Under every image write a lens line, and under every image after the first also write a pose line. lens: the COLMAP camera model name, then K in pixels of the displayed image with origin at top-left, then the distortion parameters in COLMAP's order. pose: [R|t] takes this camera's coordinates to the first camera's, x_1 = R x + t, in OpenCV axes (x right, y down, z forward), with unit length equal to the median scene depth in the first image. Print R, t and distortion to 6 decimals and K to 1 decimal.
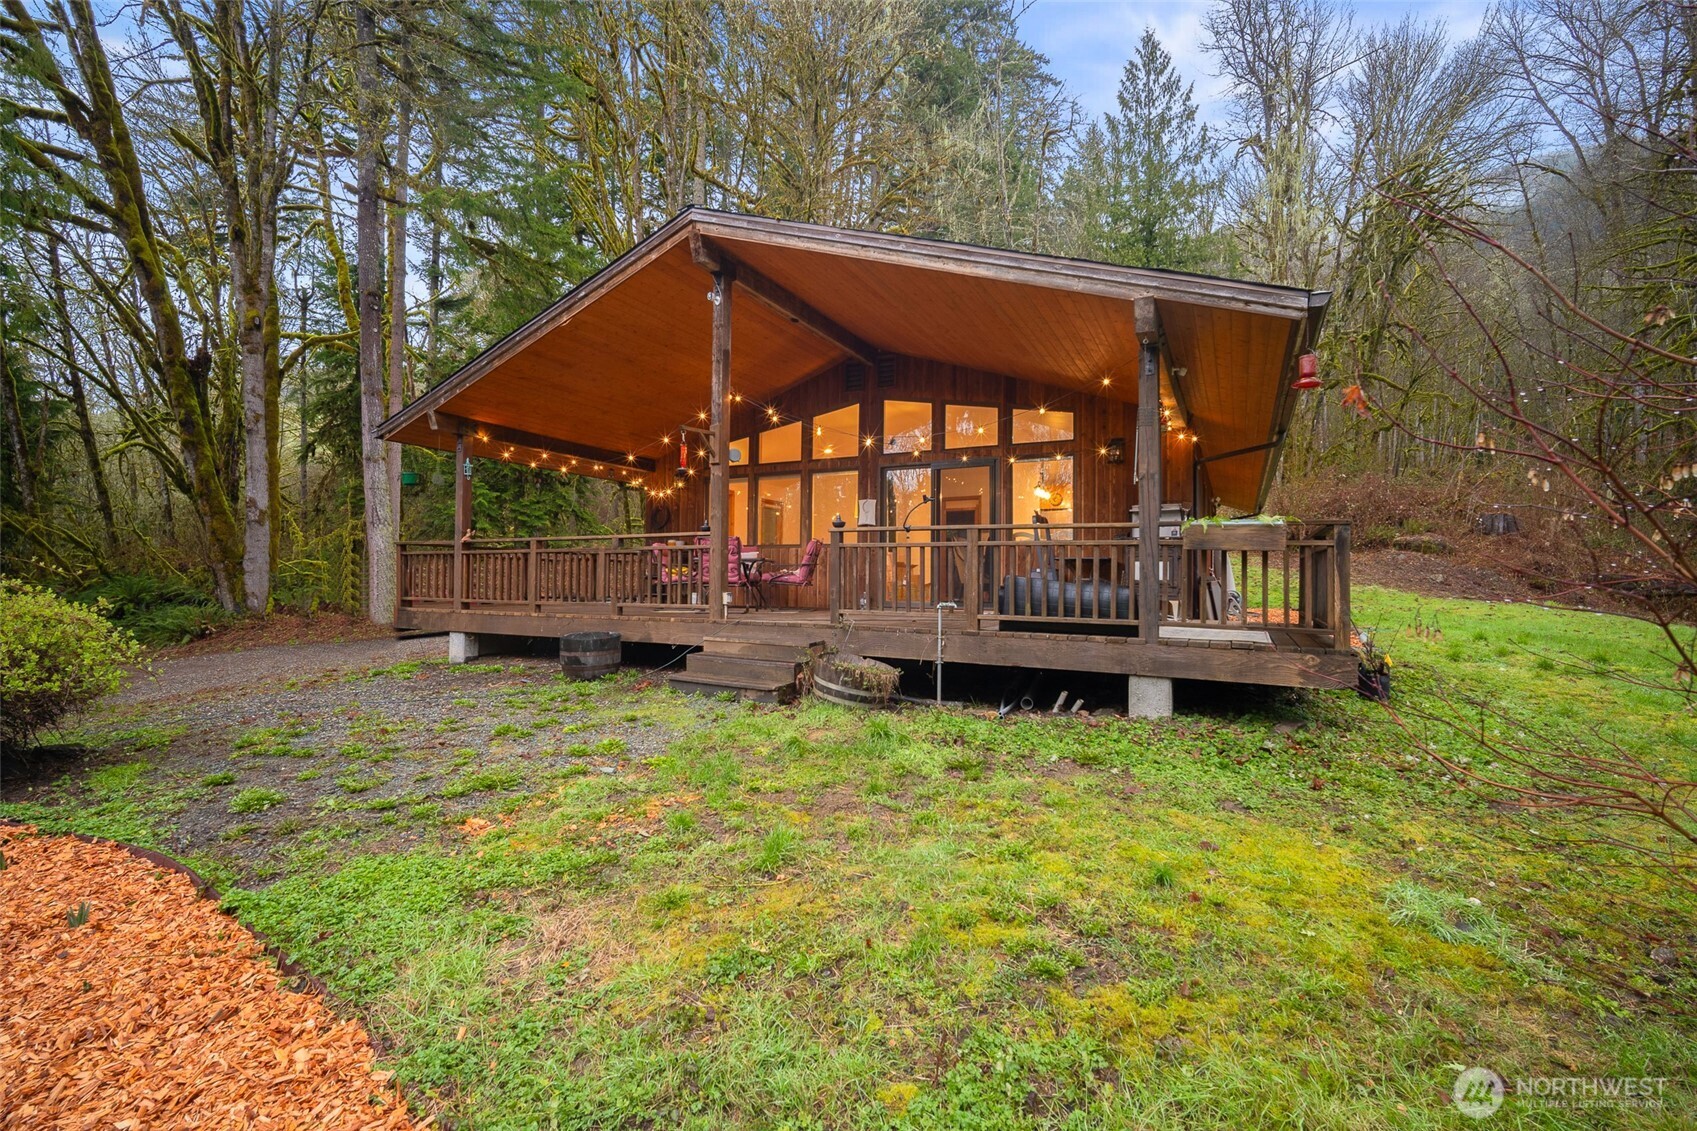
lens RADIAL K [[735.8, 0, 848.5], [0, 735.8, 565.5], [0, 0, 1]] dist [-0.002791, -0.000212]
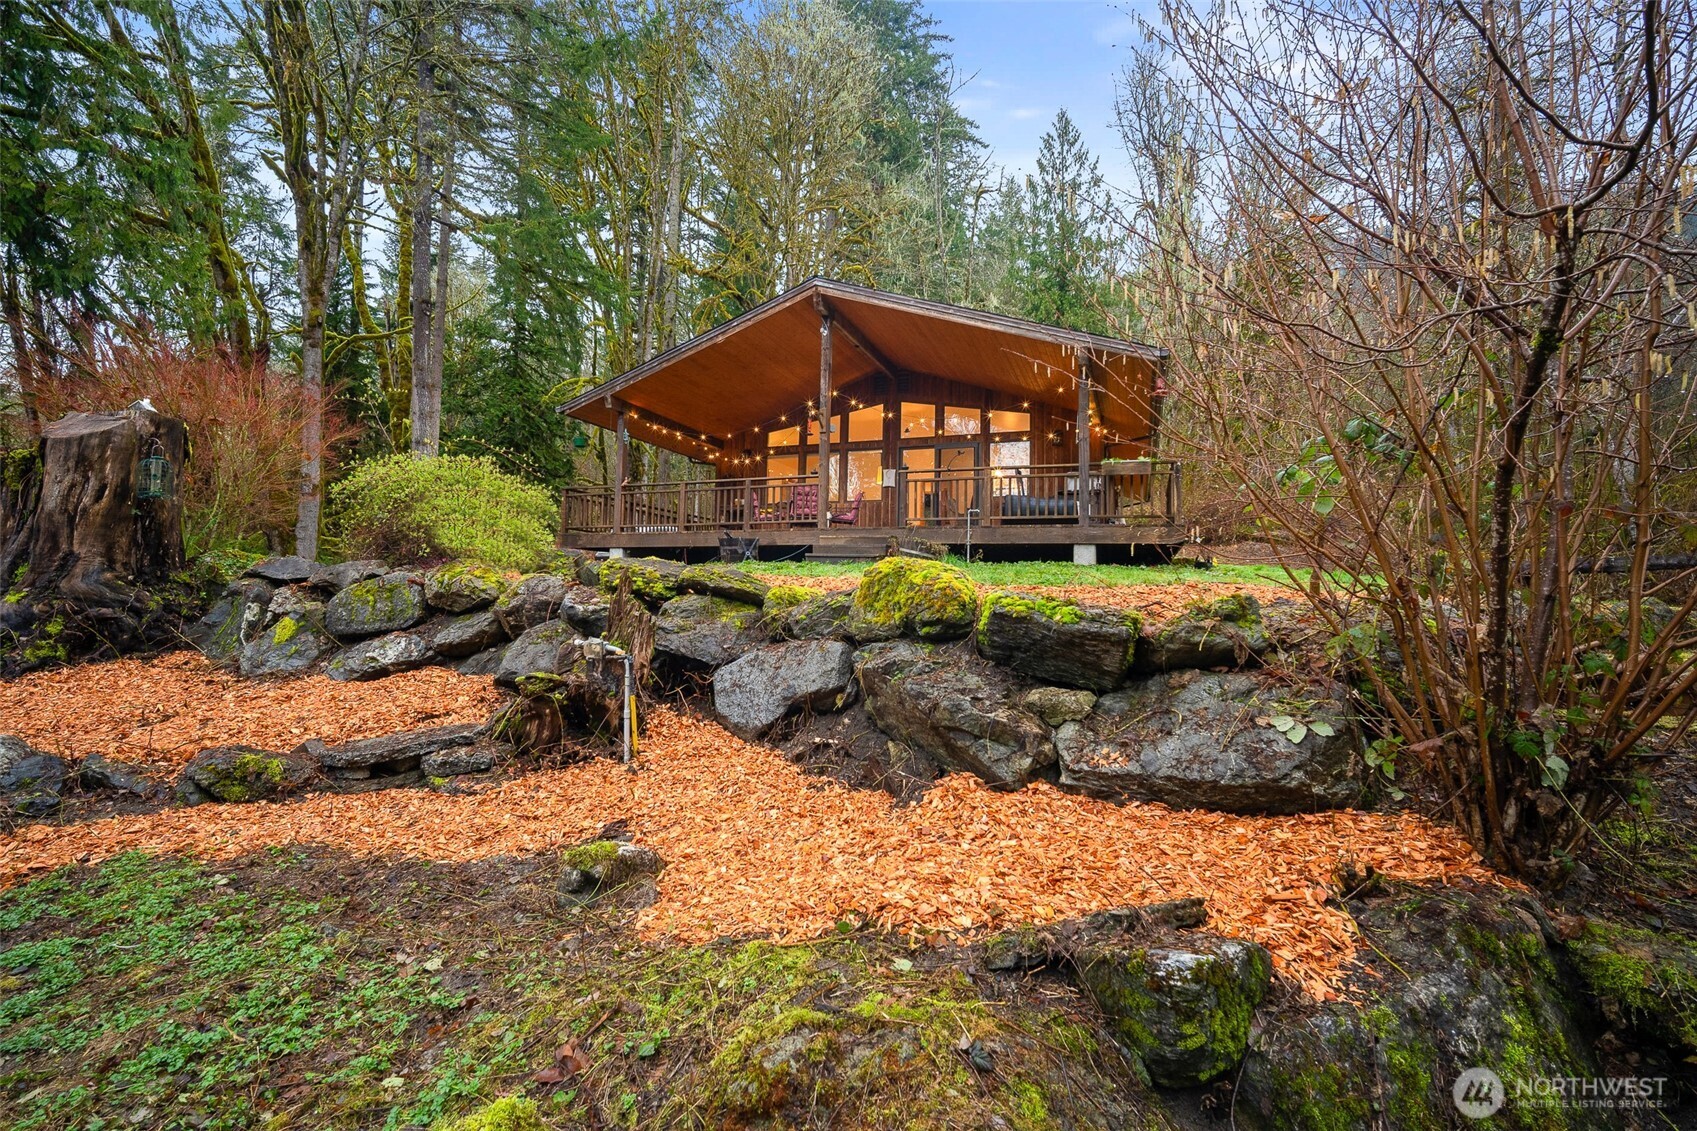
lens RADIAL K [[721.0, 0, 846.7], [0, 721.0, 552.9], [0, 0, 1]] dist [-0.002486, -0.000023]
pose [[0.994477, 0.017686, 0.103449, -0.193786], [-0.013946, 0.999226, -0.036770, 0.124075], [-0.104020, 0.035124, 0.993955, -0.386495]]
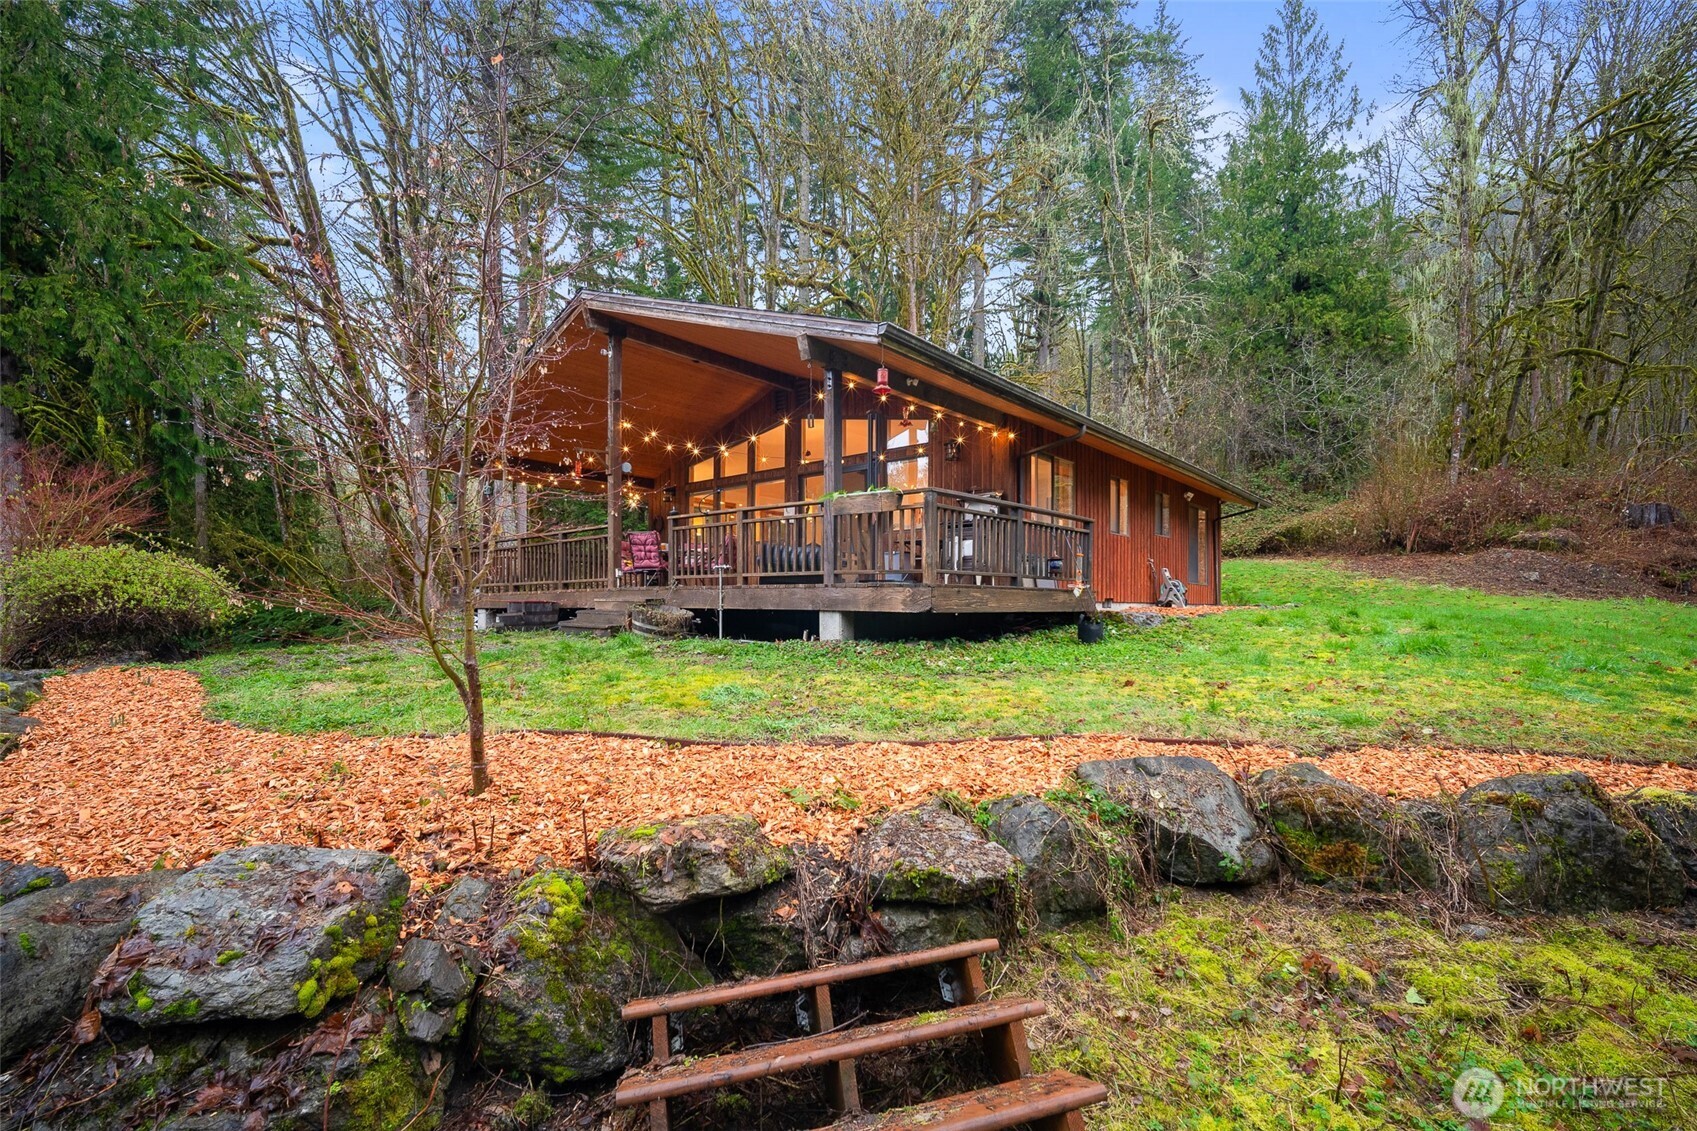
lens RADIAL K [[746.9, 0, 842.9], [0, 746.9, 609.4], [0, 0, 1]] dist [-0.003485, -0.000392]
pose [[0.973754, -0.006519, -0.227510, 0.372132], [0.011494, 0.999723, 0.020549, 0.059230], [0.227313, -0.022624, 0.973559, -0.173051]]
